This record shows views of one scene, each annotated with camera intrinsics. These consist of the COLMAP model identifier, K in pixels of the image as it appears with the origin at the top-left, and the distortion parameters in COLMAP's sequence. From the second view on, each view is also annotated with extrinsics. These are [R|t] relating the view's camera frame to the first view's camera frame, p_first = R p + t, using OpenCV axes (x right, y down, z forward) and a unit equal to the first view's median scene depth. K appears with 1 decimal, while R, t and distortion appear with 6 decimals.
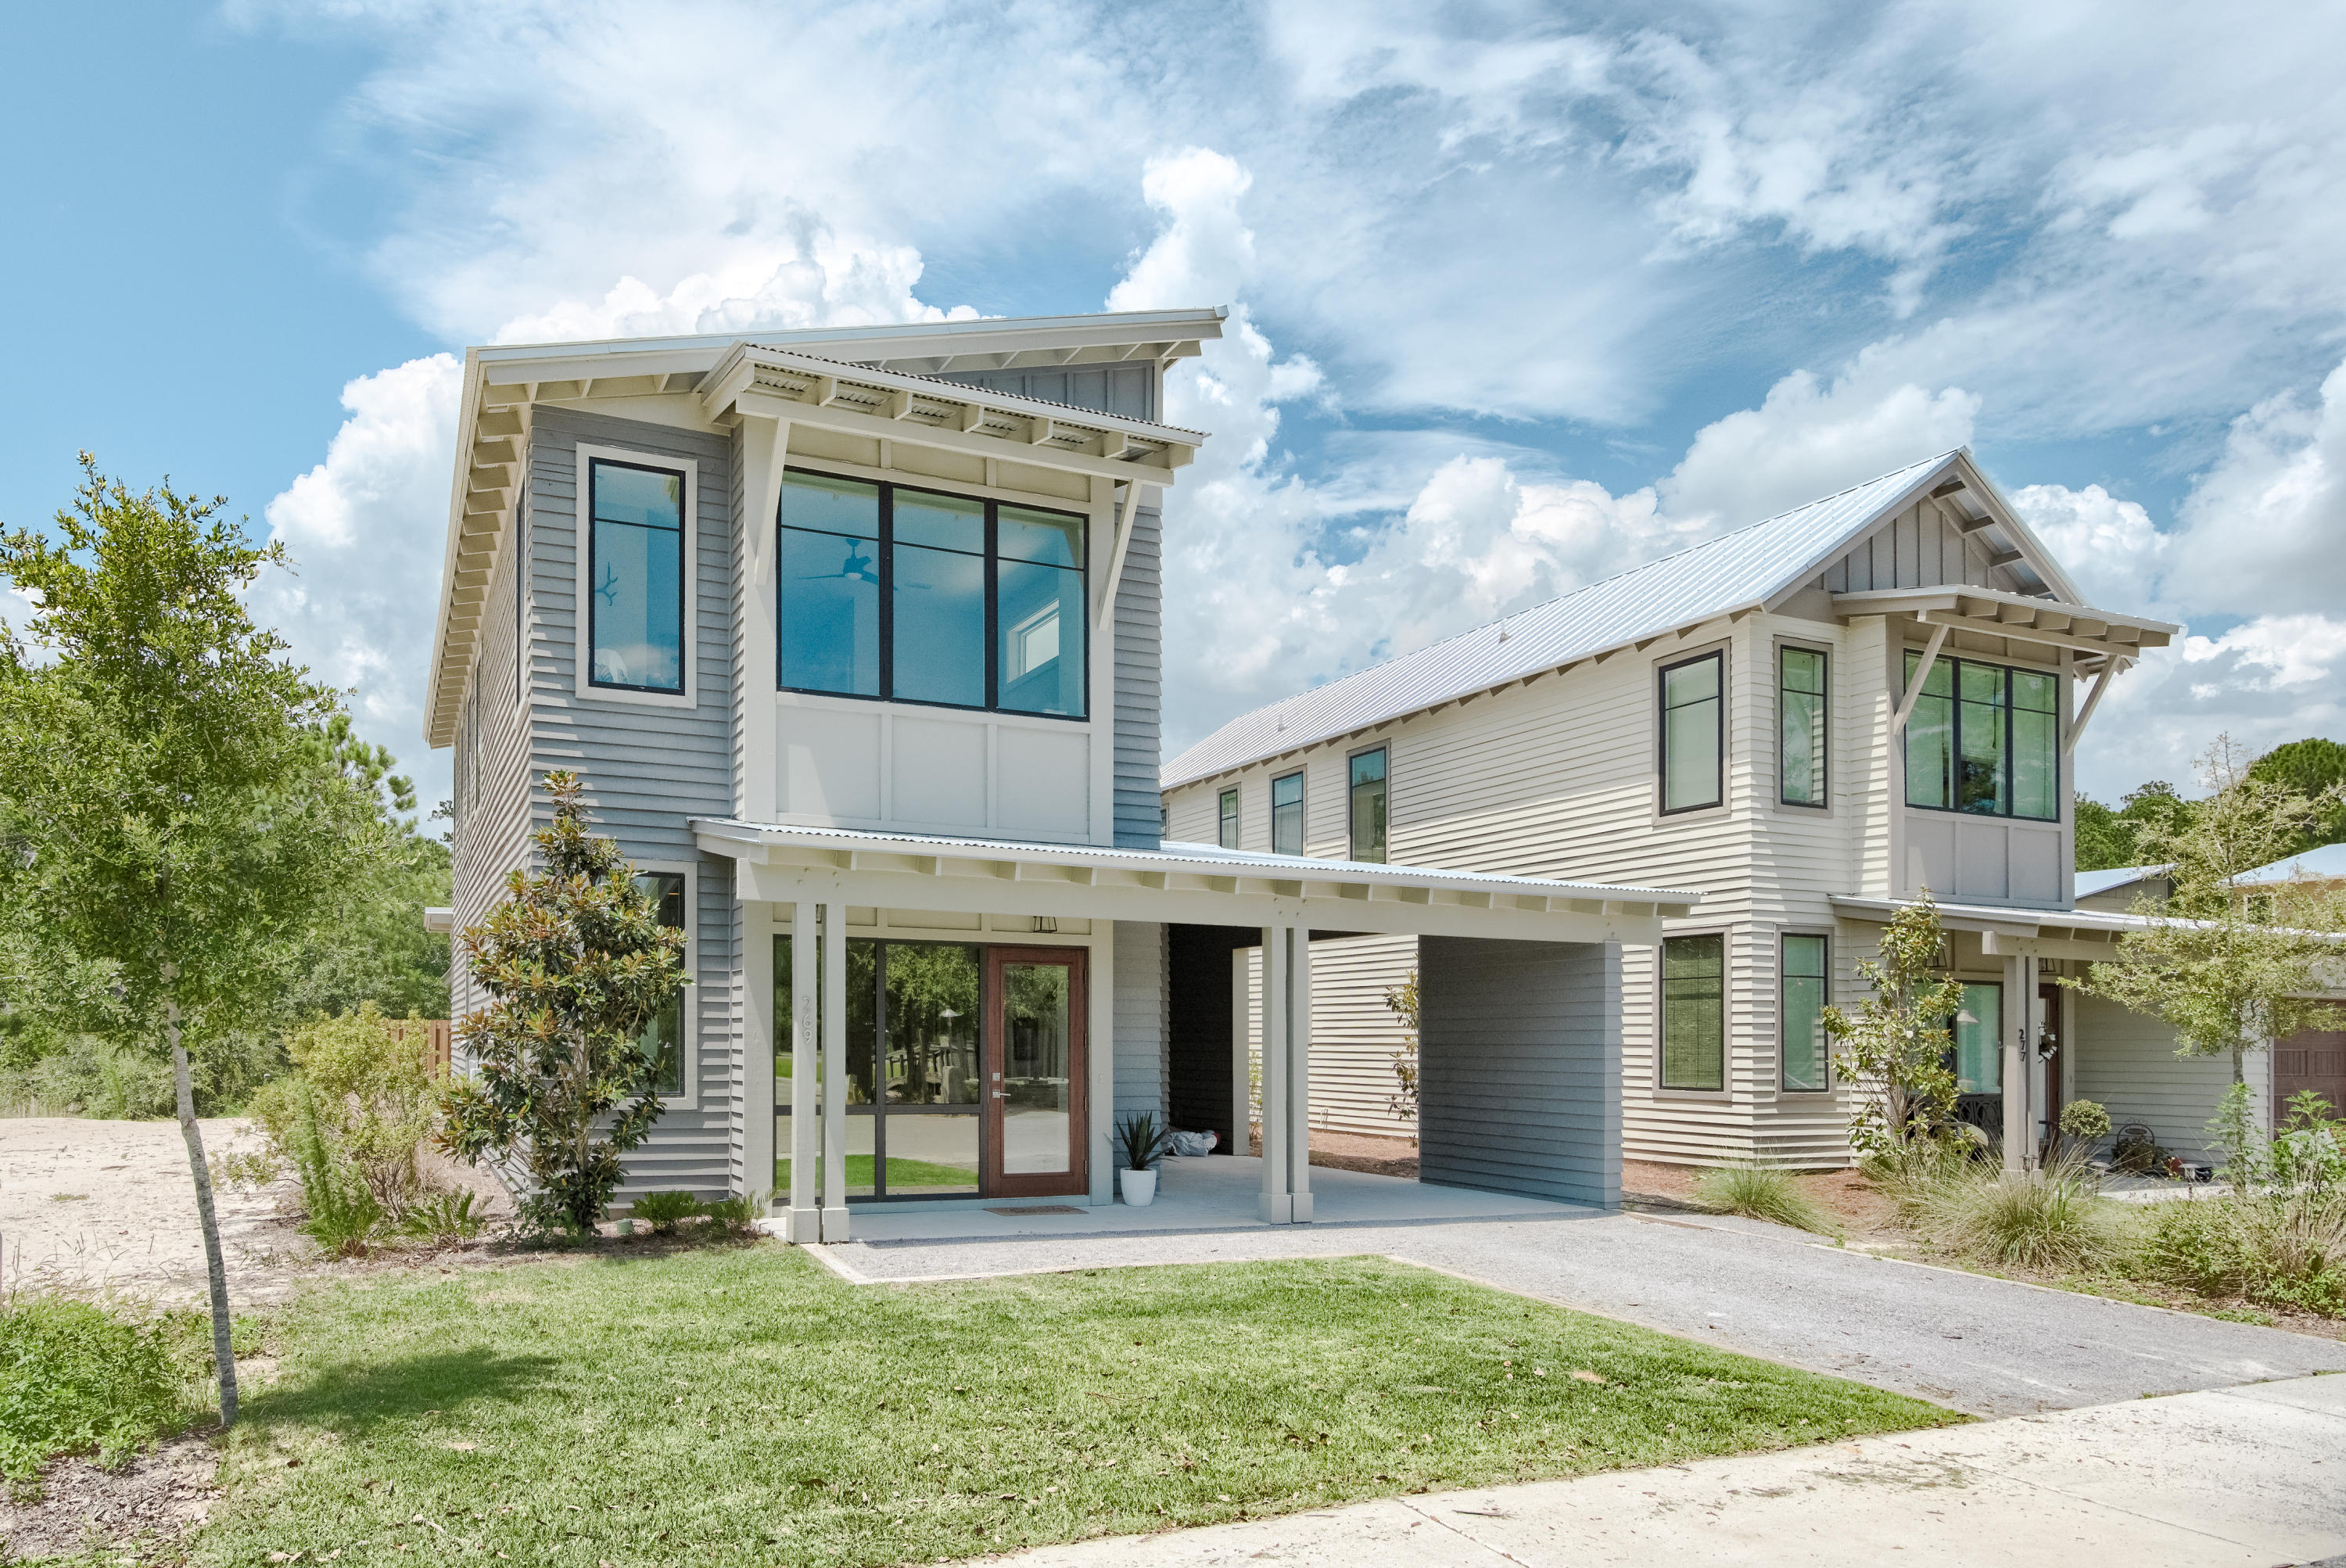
lens RADIAL K [[1162.3, 0, 1173.0], [0, 1162.3, 784.0], [0, 0, 1]] dist [-0.021957, 0.000316]
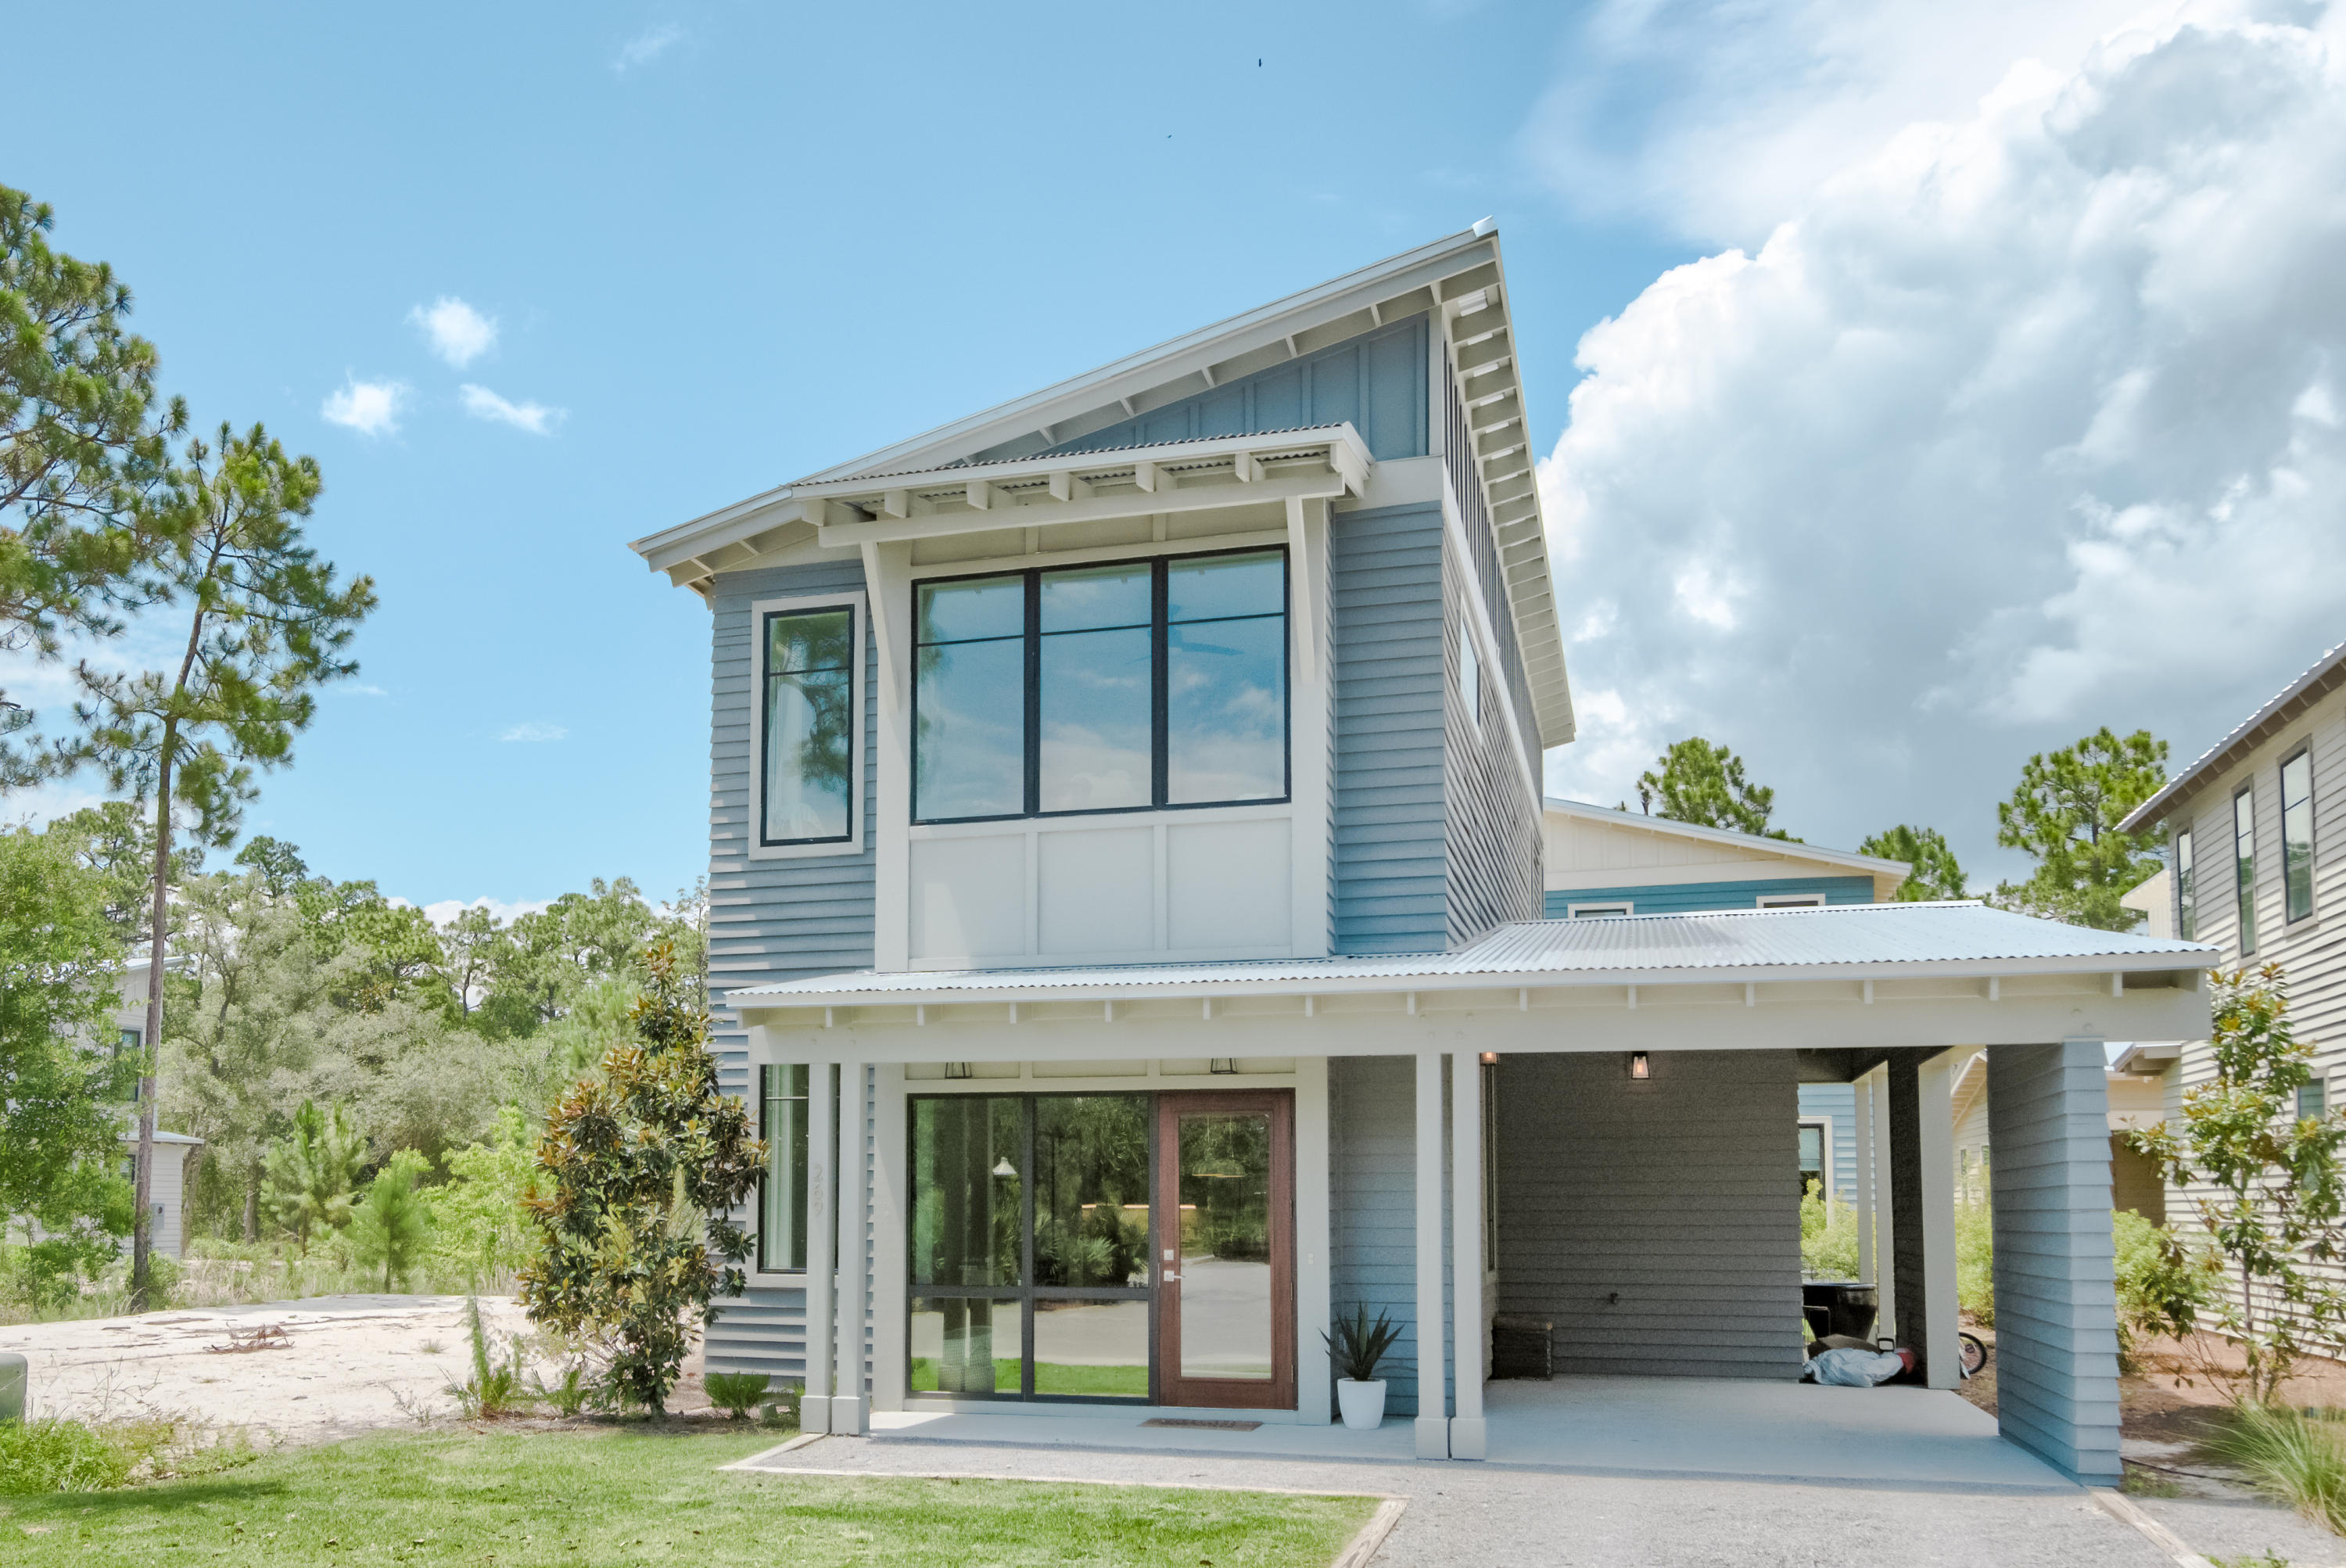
lens RADIAL K [[1500.8, 0, 1173.0], [0, 1500.8, 784.0], [0, 0, 1]] dist [-0.015975, -0.000939]
pose [[0.866561, -0.144688, -0.477637, 0.402907], [0.111850, 0.989012, -0.096671, 0.024004], [0.486376, 0.030347, 0.873222, 0.061916]]
